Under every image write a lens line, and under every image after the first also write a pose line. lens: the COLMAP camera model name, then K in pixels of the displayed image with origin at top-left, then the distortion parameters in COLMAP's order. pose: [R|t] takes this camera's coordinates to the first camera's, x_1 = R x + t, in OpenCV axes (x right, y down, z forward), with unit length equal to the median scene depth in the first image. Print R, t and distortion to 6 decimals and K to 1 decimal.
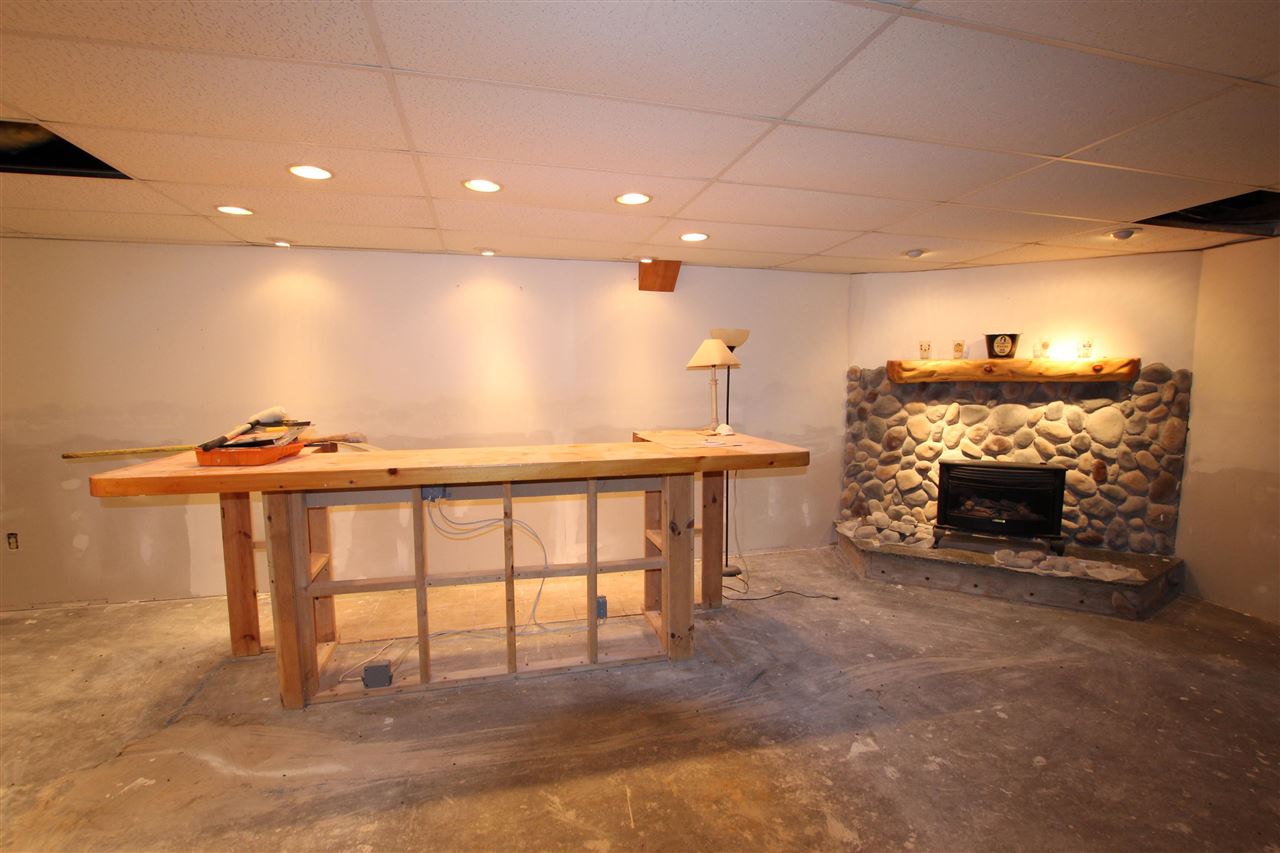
lens RADIAL K [[593.6, 0, 640.7], [0, 593.6, 428.7], [0, 0, 1]] dist [-0.030296, 0.001831]
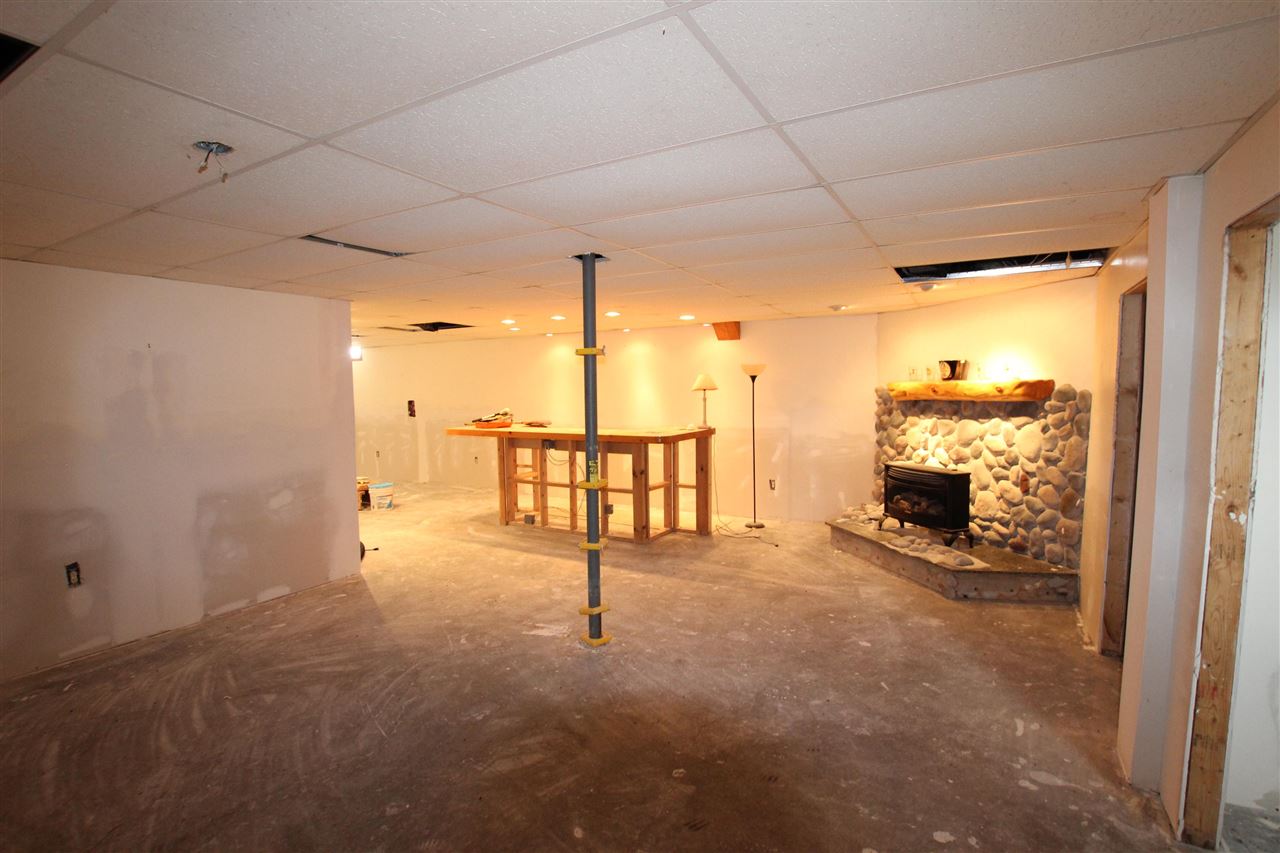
lens RADIAL K [[593.6, 0, 646.0], [0, 593.6, 431.2], [0, 0, 1]] dist [-0.030296, 0.001831]
pose [[0.714520, 0.046302, -0.698081, 1.062945], [-0.054524, 0.998458, 0.010418, 0.003064], [0.697487, 0.030618, 0.715943, -0.284921]]
